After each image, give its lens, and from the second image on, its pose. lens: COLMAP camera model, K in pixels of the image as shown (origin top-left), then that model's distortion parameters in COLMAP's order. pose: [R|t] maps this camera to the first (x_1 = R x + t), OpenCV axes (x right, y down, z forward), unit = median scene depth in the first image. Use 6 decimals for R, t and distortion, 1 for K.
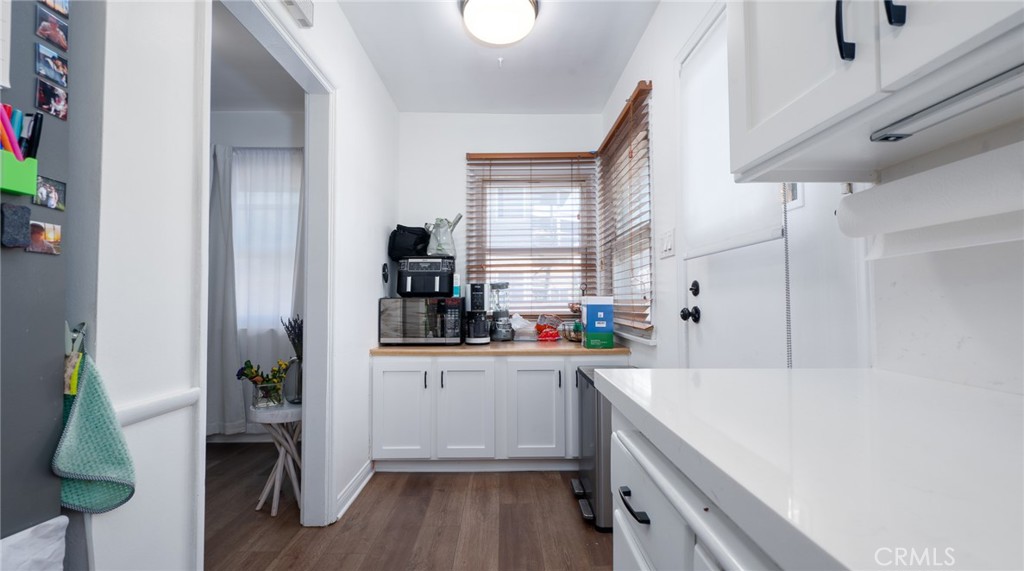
lens RADIAL K [[405.5, 0, 509.8], [0, 405.5, 286.5], [0, 0, 1]] dist [0.000533, -0.000001]
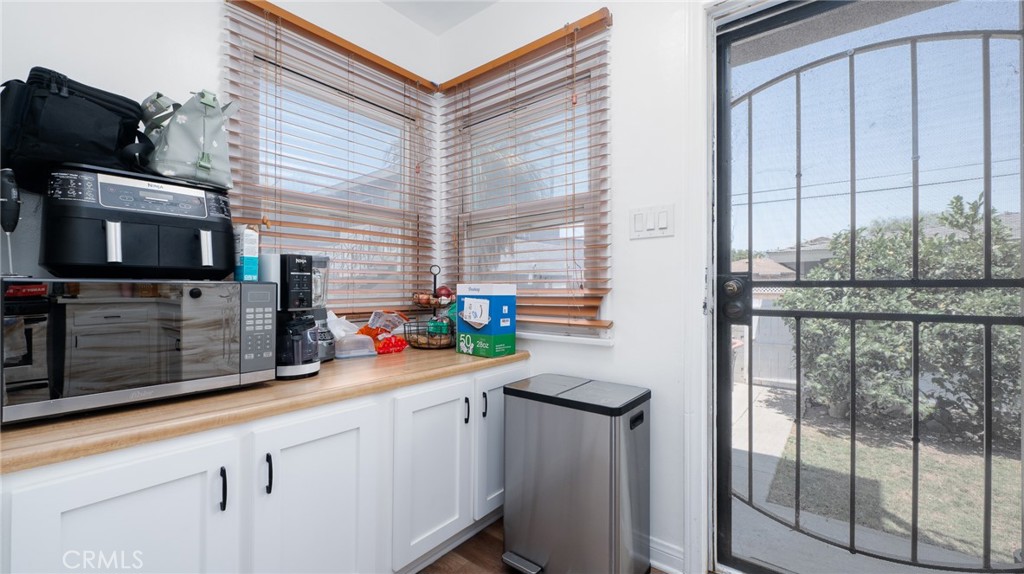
lens RADIAL K [[405.5, 0, 513.3], [0, 405.5, 288.3], [0, 0, 1]] dist [0.000533, -0.000001]
pose [[0.638033, 0.008221, 0.769965, -0.296097], [-0.033485, 0.999293, 0.017077, 0.017322], [-0.769280, -0.036678, 0.637858, 0.478772]]
